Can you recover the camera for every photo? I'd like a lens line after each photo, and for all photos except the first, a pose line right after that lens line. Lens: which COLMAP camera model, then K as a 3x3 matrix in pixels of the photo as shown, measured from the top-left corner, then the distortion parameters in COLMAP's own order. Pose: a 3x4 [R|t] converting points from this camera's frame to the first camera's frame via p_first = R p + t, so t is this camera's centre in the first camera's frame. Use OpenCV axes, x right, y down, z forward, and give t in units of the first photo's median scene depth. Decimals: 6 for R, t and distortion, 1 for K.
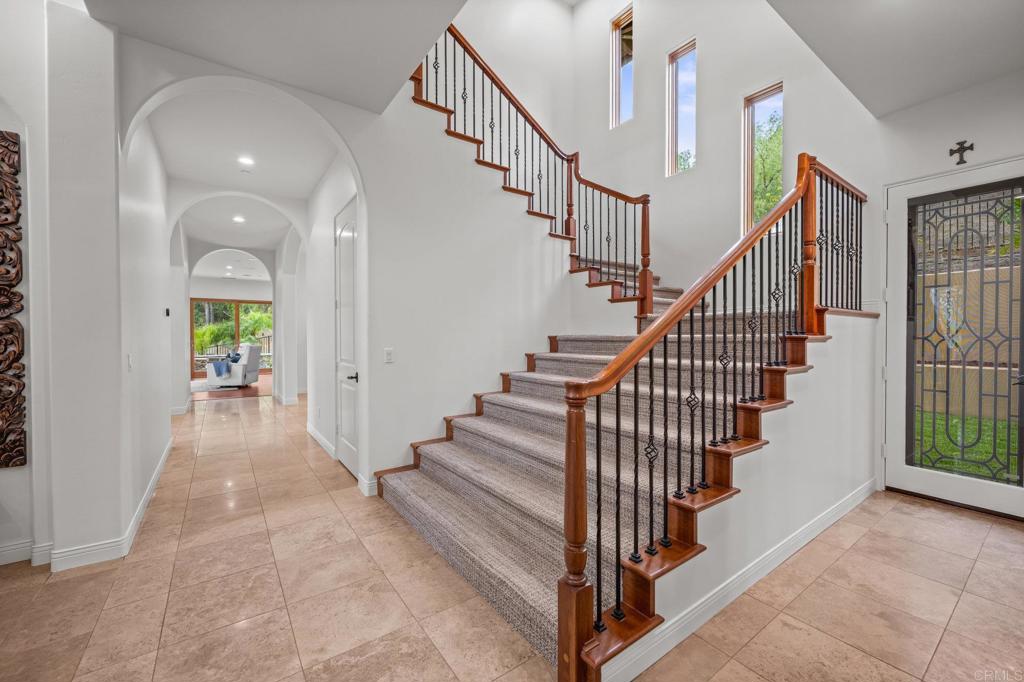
lens RADIAL K [[414.1, 0, 505.0], [0, 414.1, 344.9], [0, 0, 1]] dist [-0.022177, 0.001707]
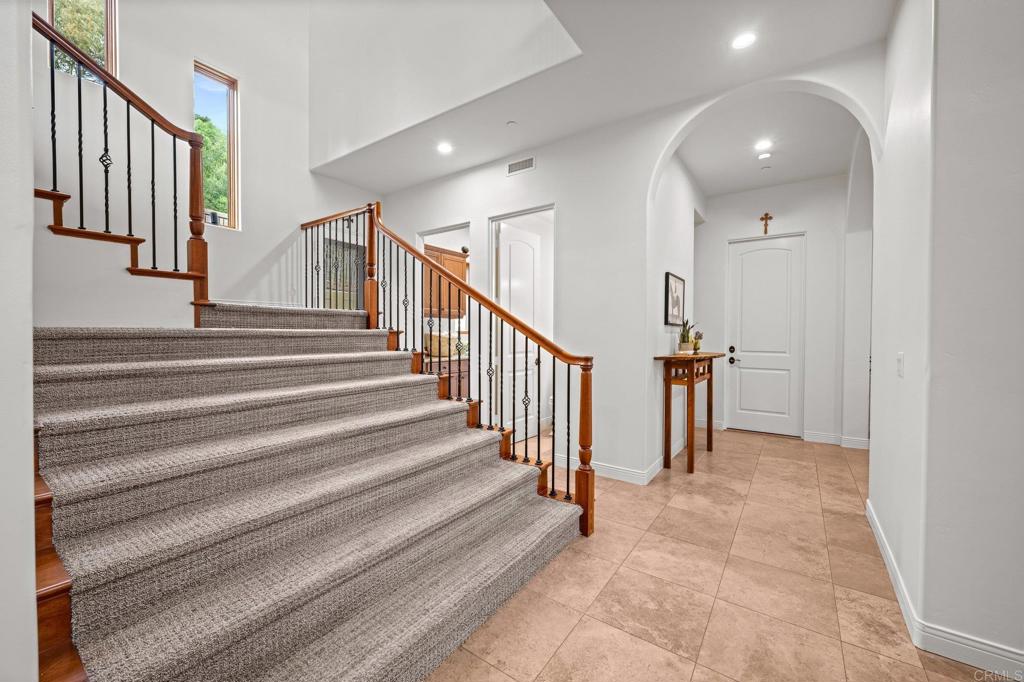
lens RADIAL K [[414.1, 0, 501.3], [0, 414.1, 339.5], [0, 0, 1]] dist [-0.022177, 0.001707]
pose [[-0.346606, -0.018307, 0.937832, -0.822654], [0.011581, 0.999650, 0.023794, -0.024550], [-0.937939, 0.019108, -0.346272, 1.162657]]
